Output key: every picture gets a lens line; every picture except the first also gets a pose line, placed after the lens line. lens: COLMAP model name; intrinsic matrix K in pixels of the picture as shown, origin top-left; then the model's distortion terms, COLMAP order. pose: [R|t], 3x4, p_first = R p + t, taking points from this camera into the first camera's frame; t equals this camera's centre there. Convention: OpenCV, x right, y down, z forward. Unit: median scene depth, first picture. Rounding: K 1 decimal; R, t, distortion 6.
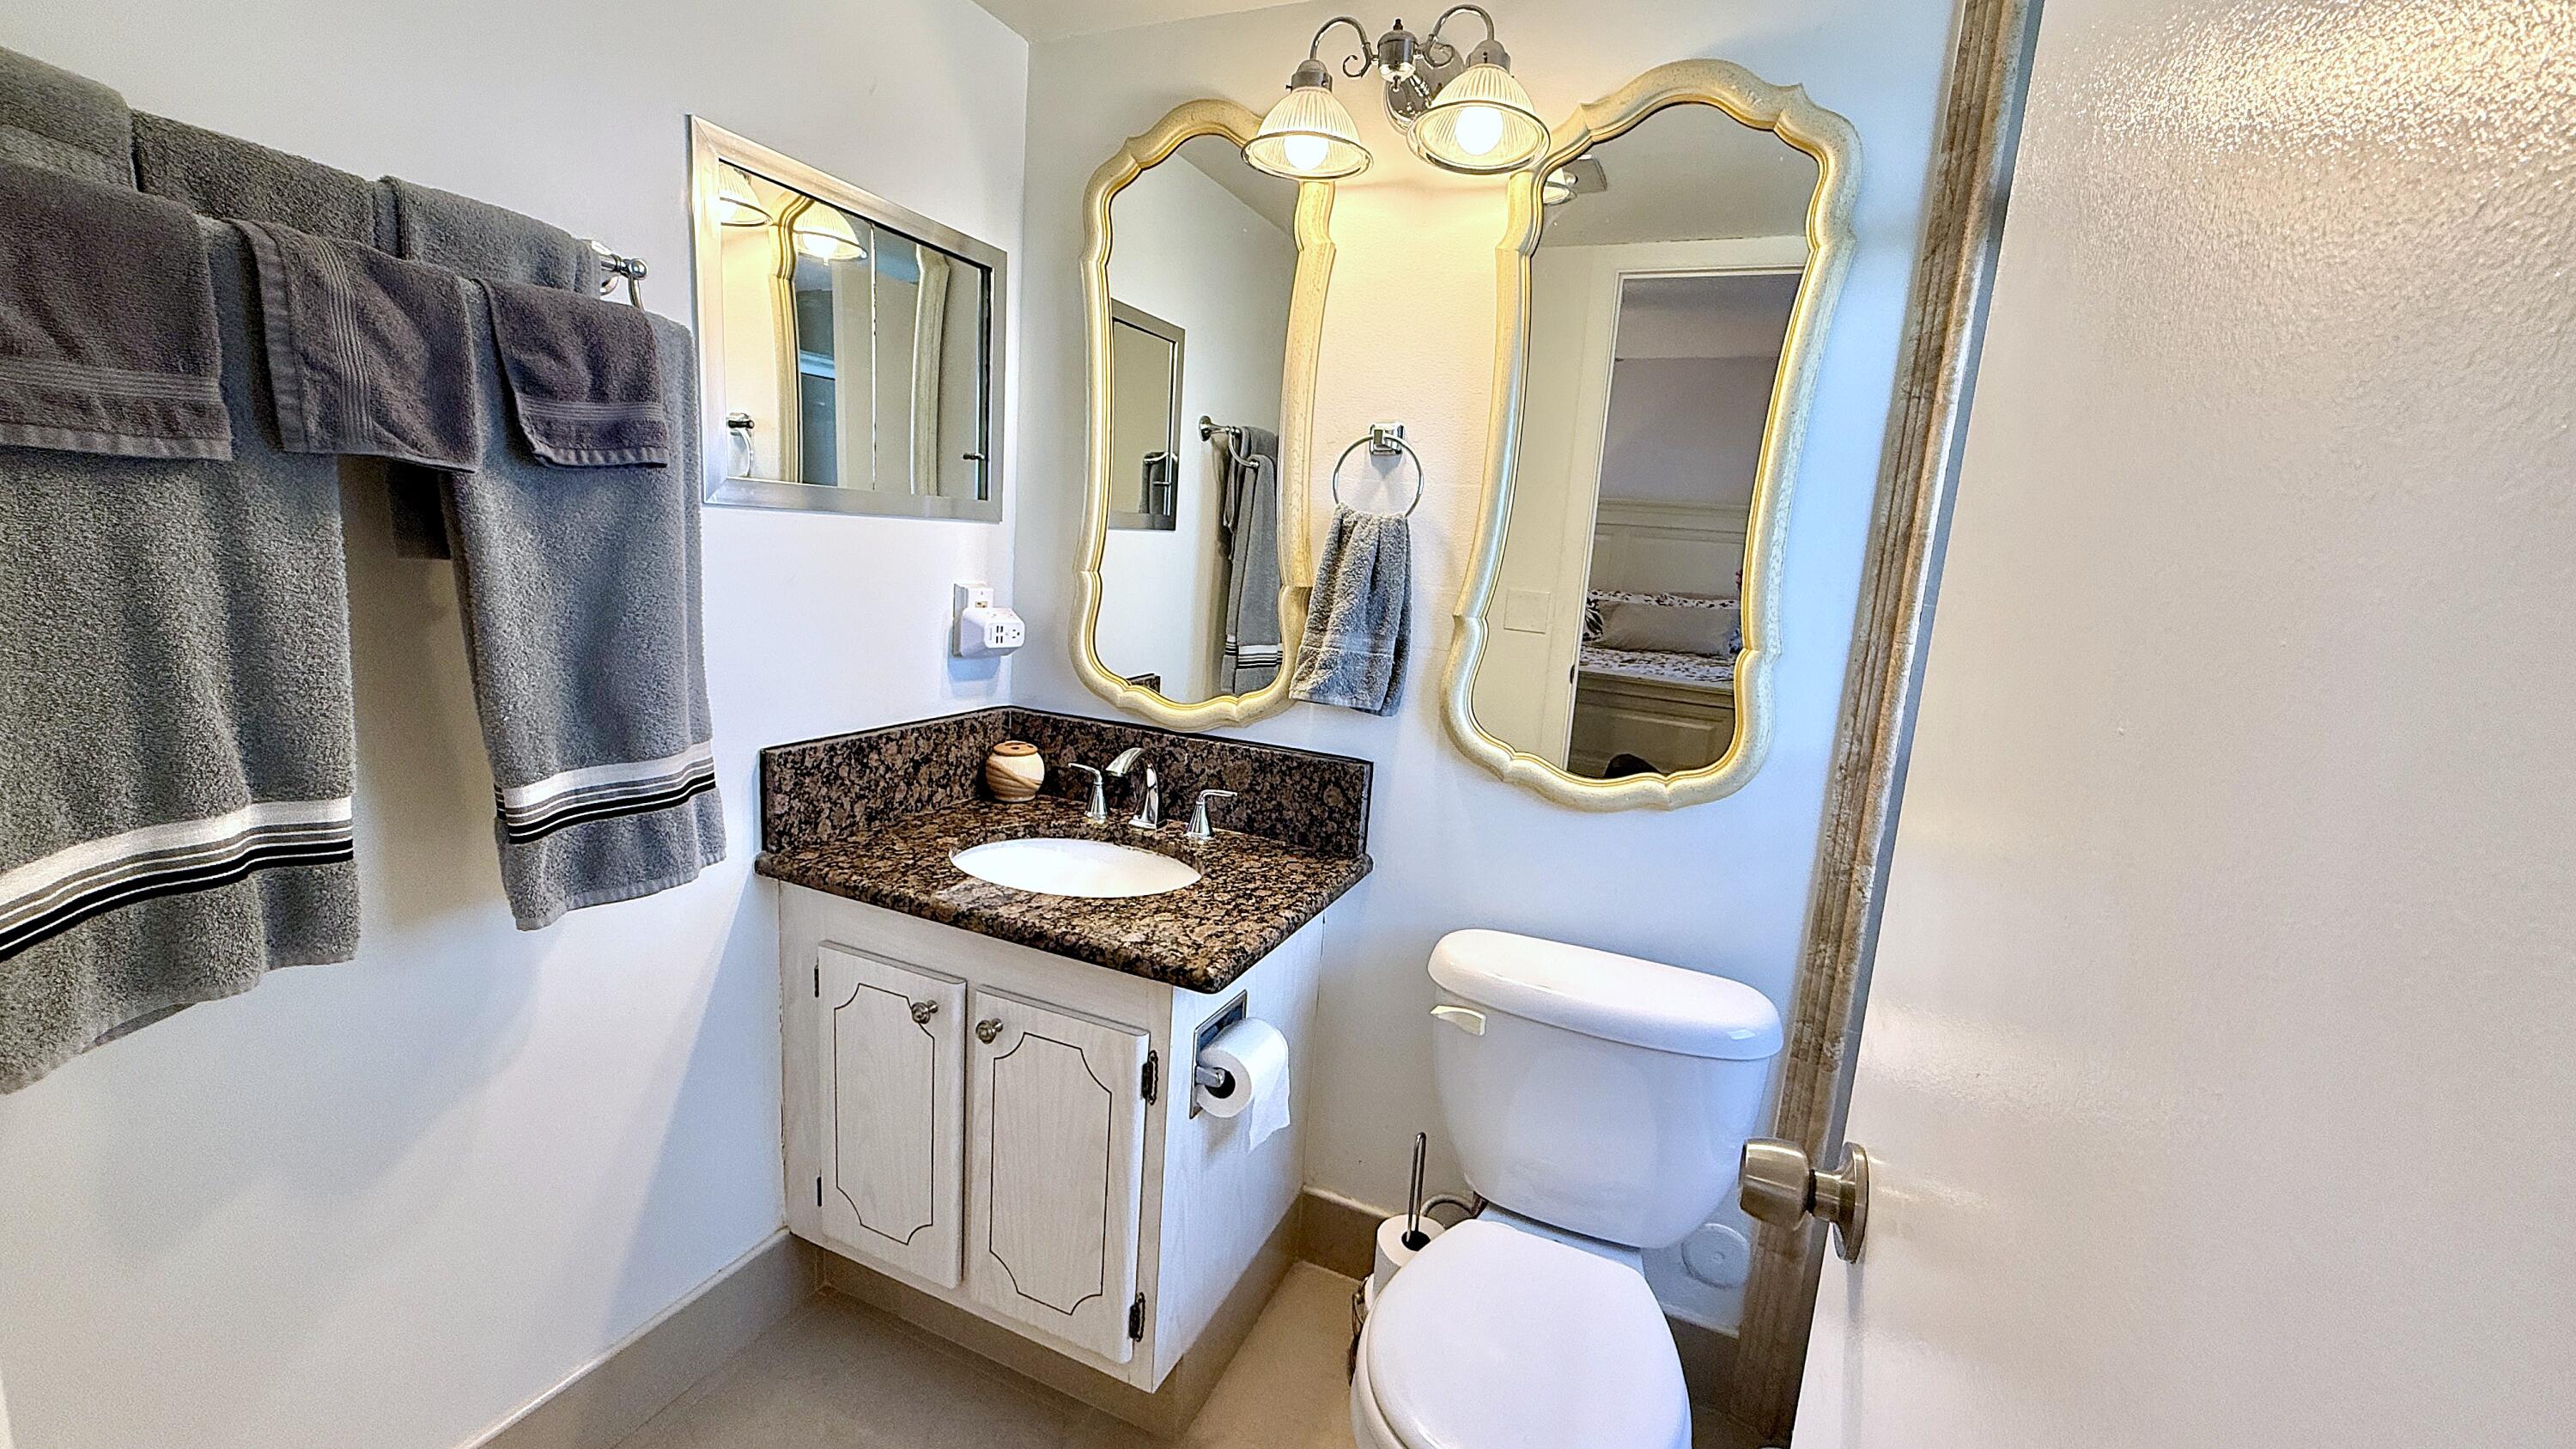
lens RADIAL K [[1023.5, 0, 1282.6], [0, 1023.5, 715.7], [0, 0, 1]] dist [-0.000654, 0.000086]
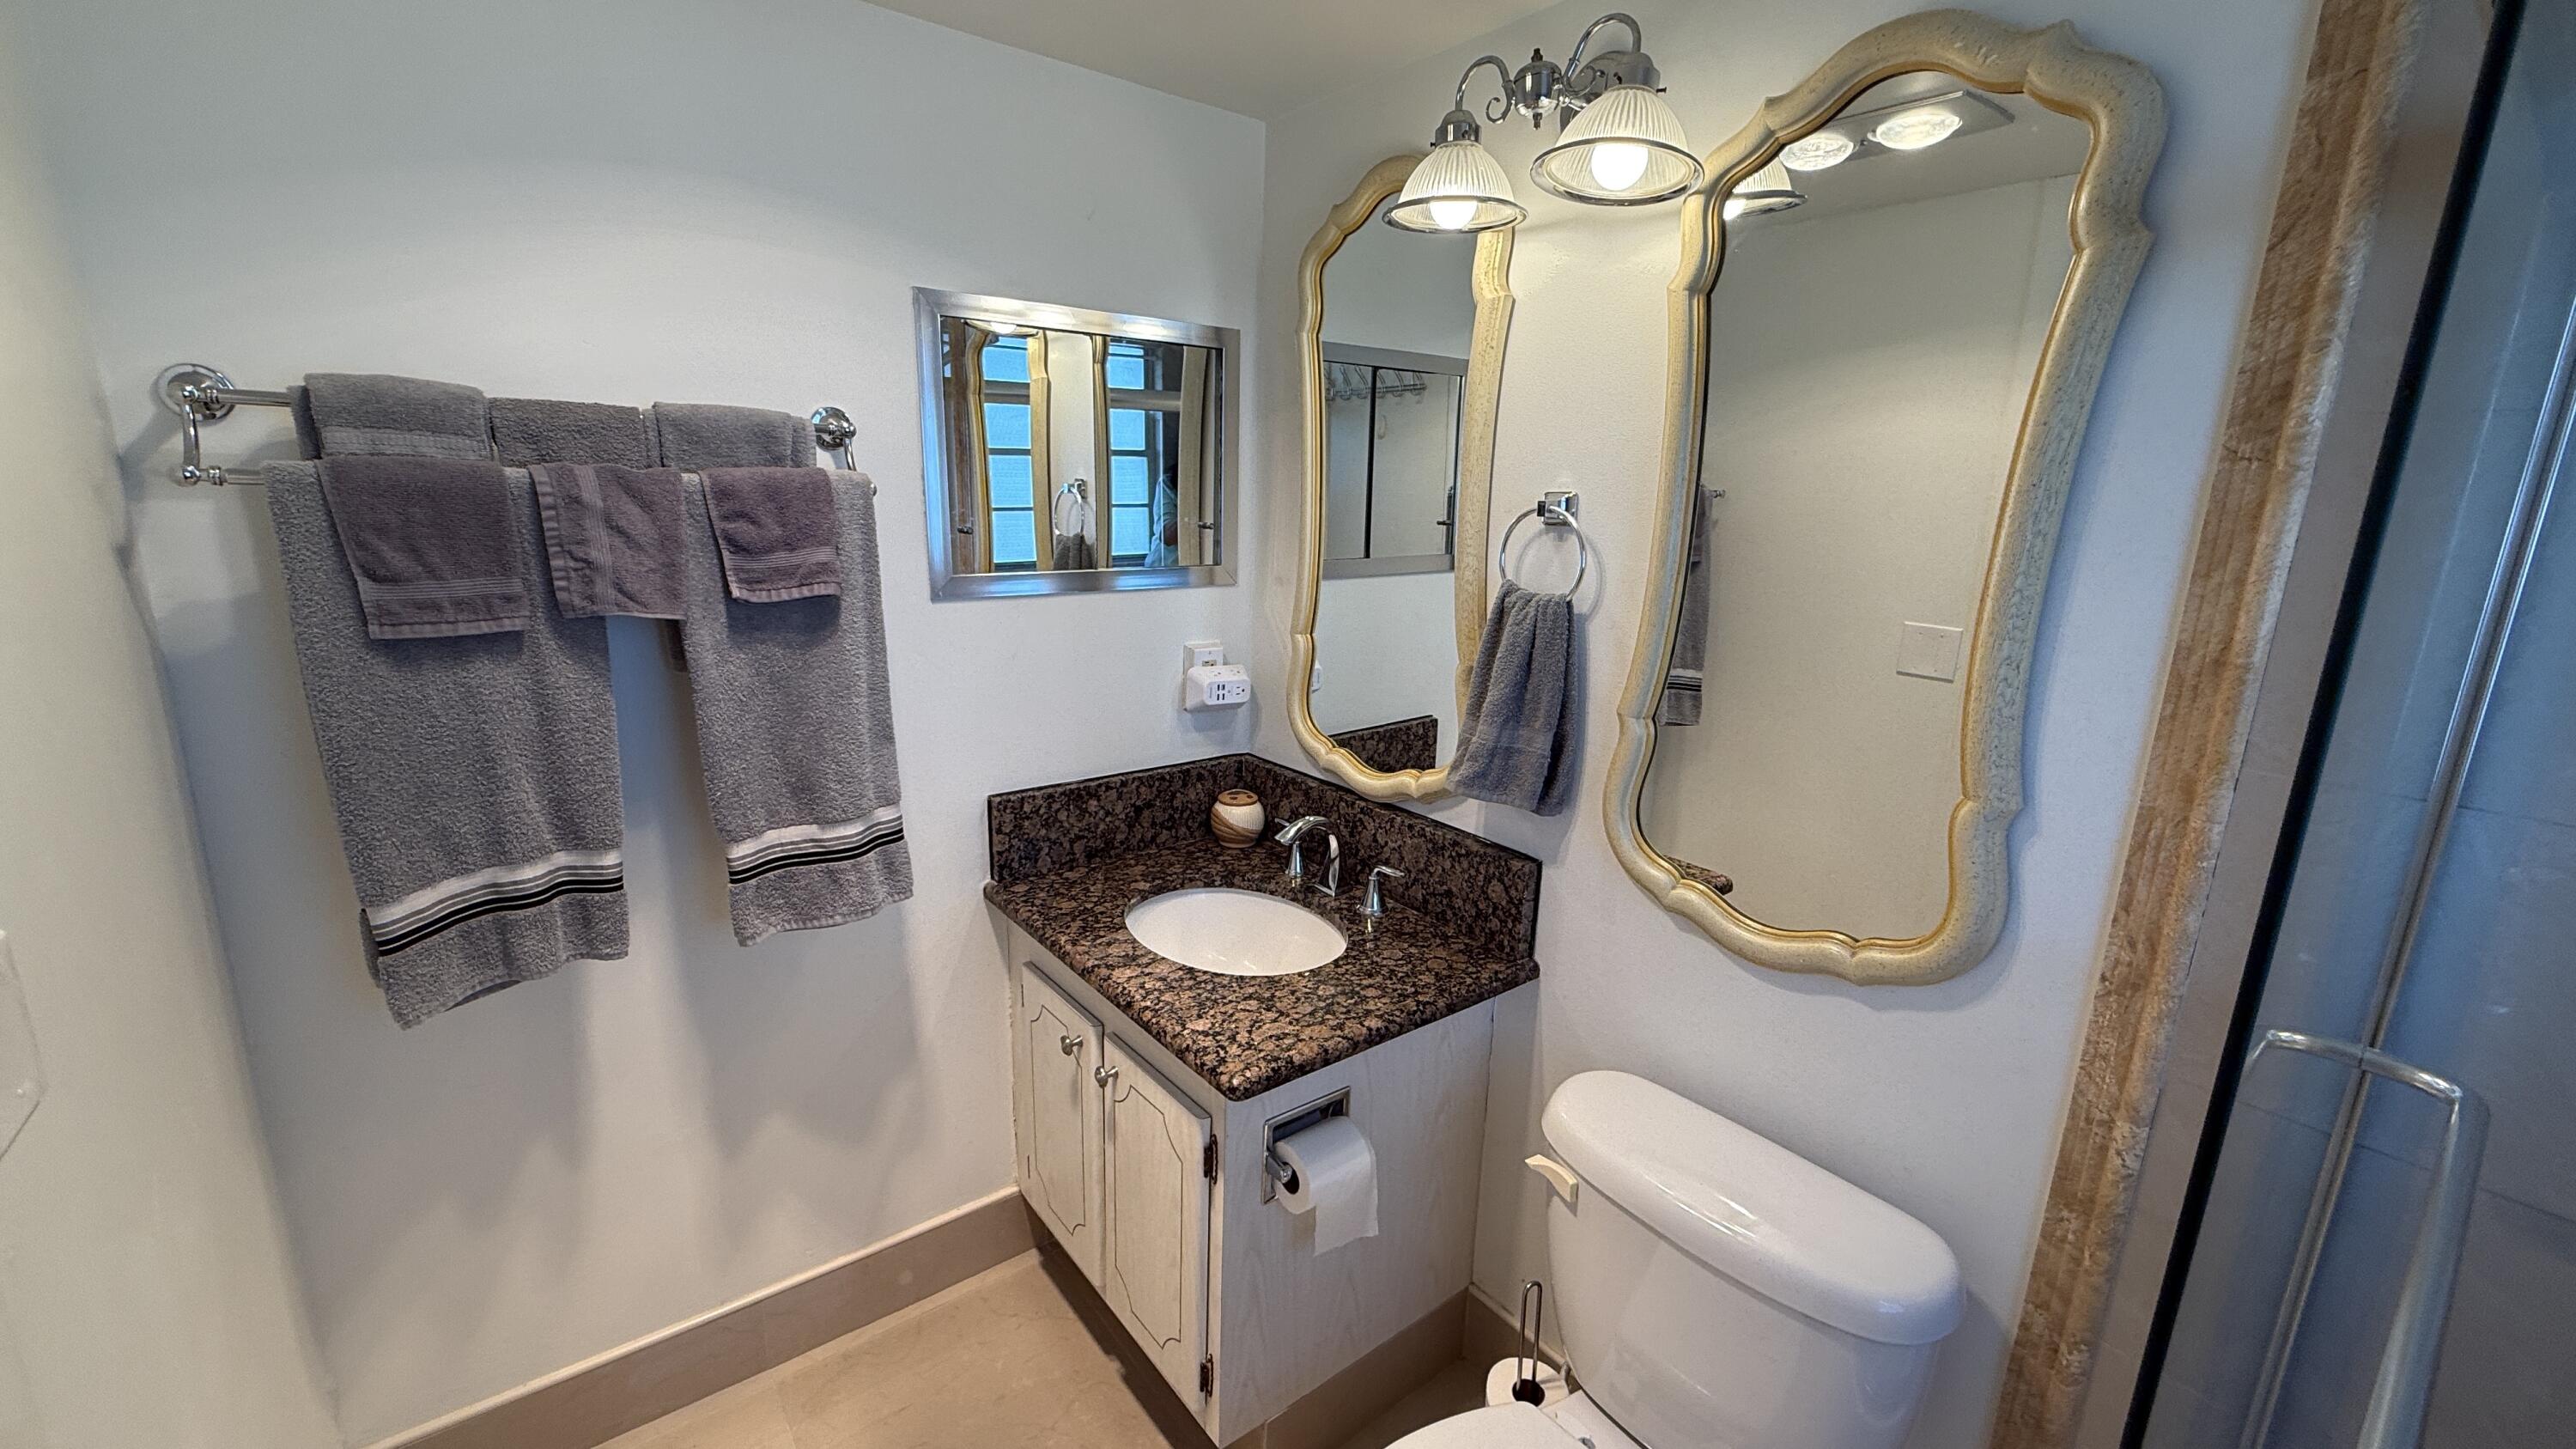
lens RADIAL K [[1023.5, 0, 1285.4], [0, 1023.5, 715.2], [0, 0, 1]] dist [-0.000654, 0.000086]
pose [[0.882588, 0.061633, -0.466089, 0.335442], [-0.046653, 0.997958, 0.043623, -0.124868], [0.467826, -0.016757, 0.883661, 0.101736]]
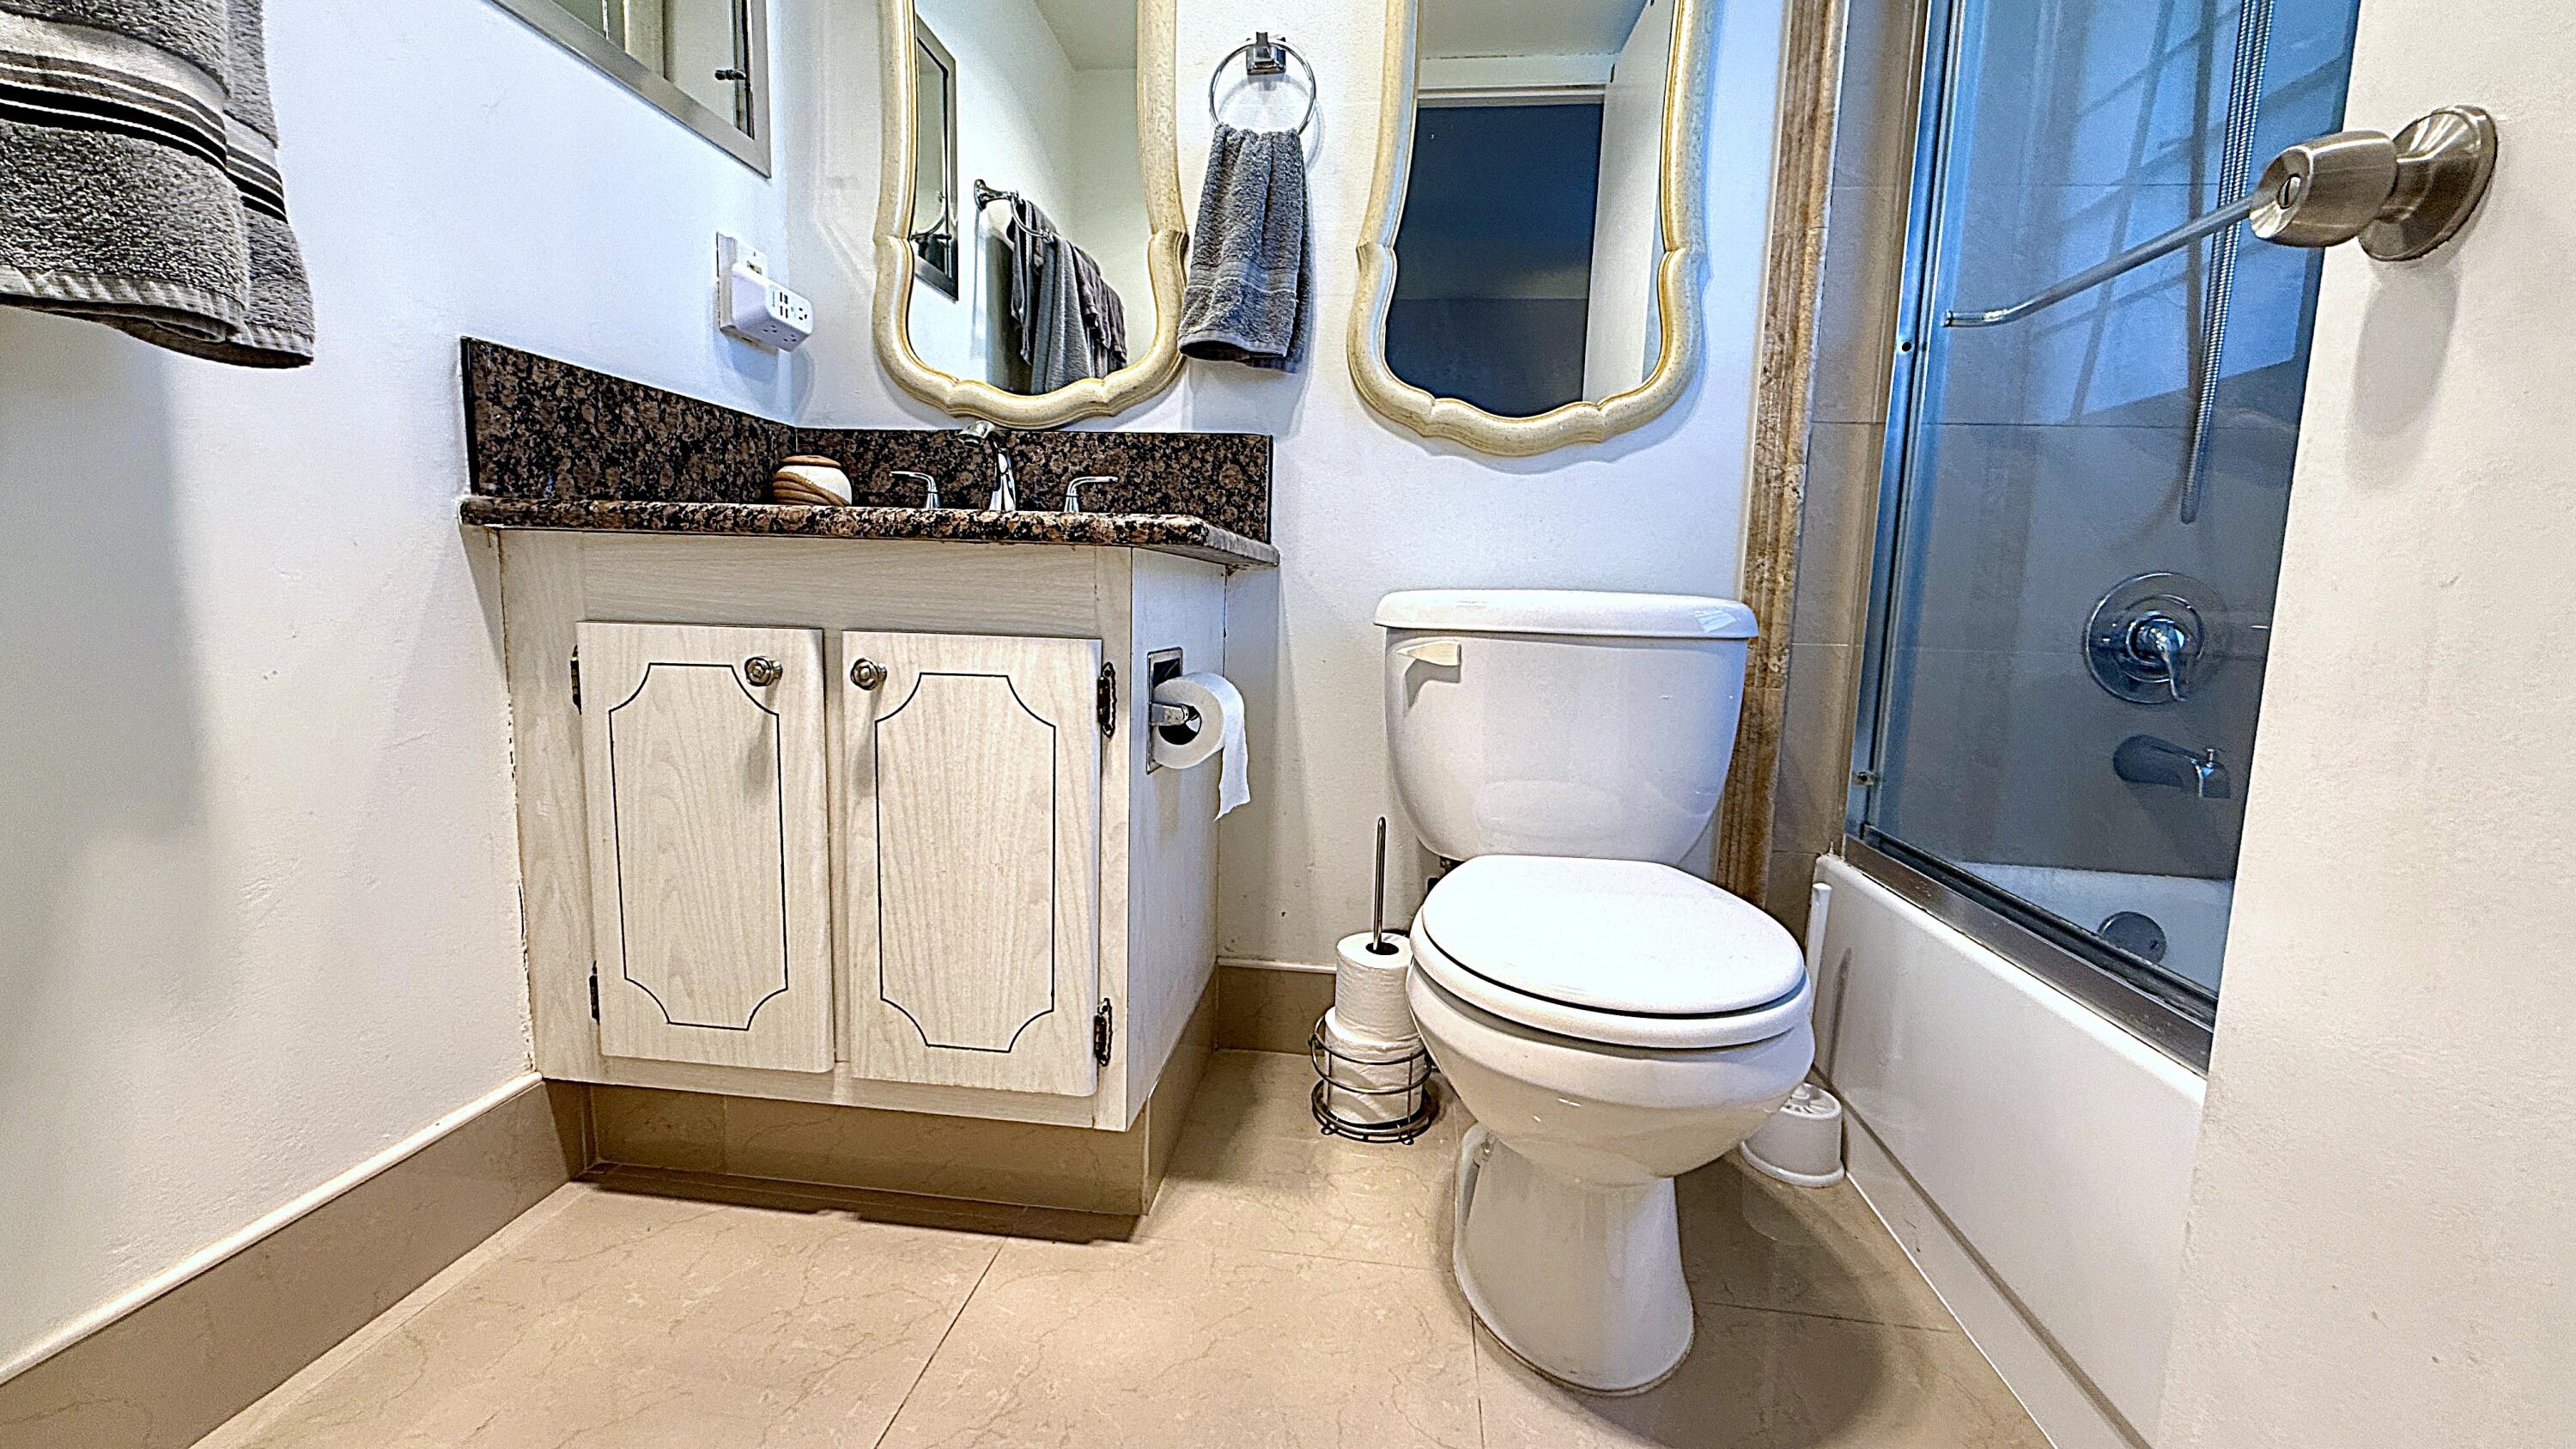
lens RADIAL K [[1023.5, 0, 1282.8], [0, 1023.5, 718.7], [0, 0, 1]] dist [-0.000654, 0.000086]
pose [[0.955003, -0.077288, 0.286350, -0.190506], [0.085715, 0.996175, -0.016993, 0.333636], [-0.283941, 0.040773, 0.957974, 0.184721]]
